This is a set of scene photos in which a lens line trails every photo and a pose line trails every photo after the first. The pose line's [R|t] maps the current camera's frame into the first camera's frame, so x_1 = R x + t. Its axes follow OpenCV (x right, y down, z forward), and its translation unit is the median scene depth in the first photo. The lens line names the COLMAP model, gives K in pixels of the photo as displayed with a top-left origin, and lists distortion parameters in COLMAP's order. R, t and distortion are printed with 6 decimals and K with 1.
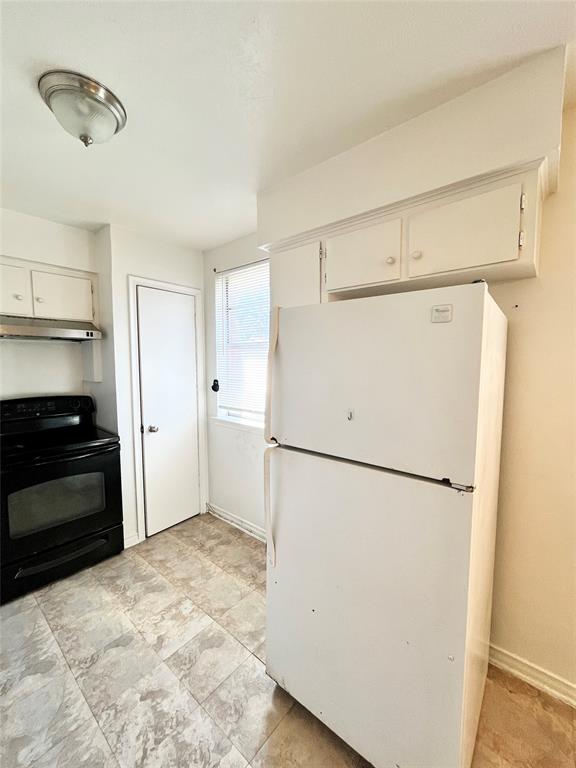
lens RADIAL K [[309.2, 0, 289.5], [0, 309.2, 383.6], [0, 0, 1]] dist [-0.003901, -0.000463]
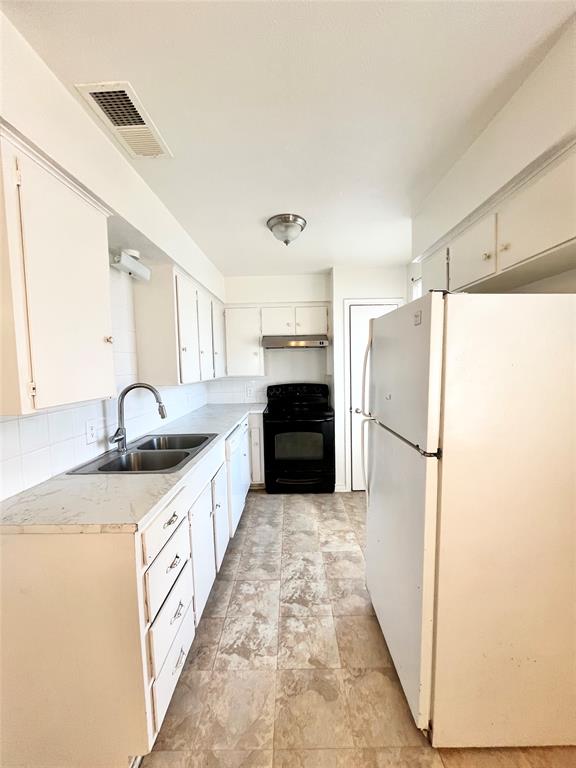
lens RADIAL K [[309.2, 0, 289.5], [0, 309.2, 382.8], [0, 0, 1]] dist [-0.003901, -0.000463]
pose [[0.638730, 0.035258, -0.768623, 0.569581], [-0.035874, 0.999228, 0.016024, 0.022602], [0.768594, 0.017338, 0.639502, -0.122834]]
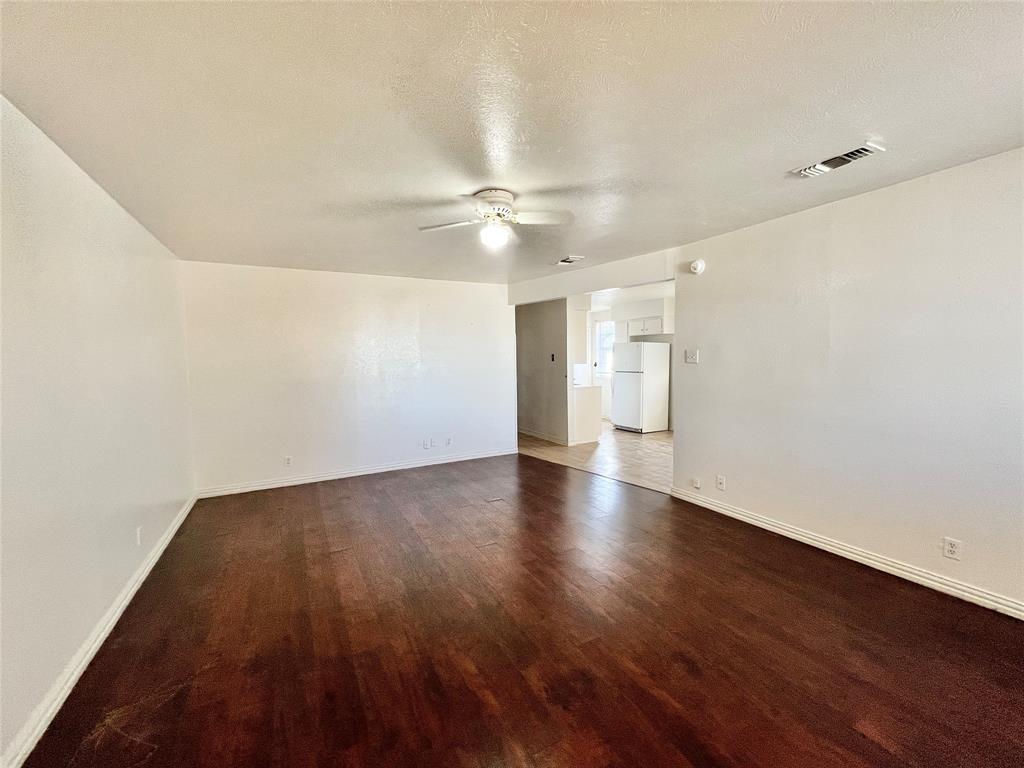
lens RADIAL K [[412.3, 0, 513.3], [0, 412.3, 387.3], [0, 0, 1]] dist [-0.003901, -0.000463]
pose [[0.934752, 0.001156, -0.355300, 0.564336], [0.002147, 0.999958, 0.008902, 0.282705], [0.355295, -0.009084, 0.934710, -4.092182]]
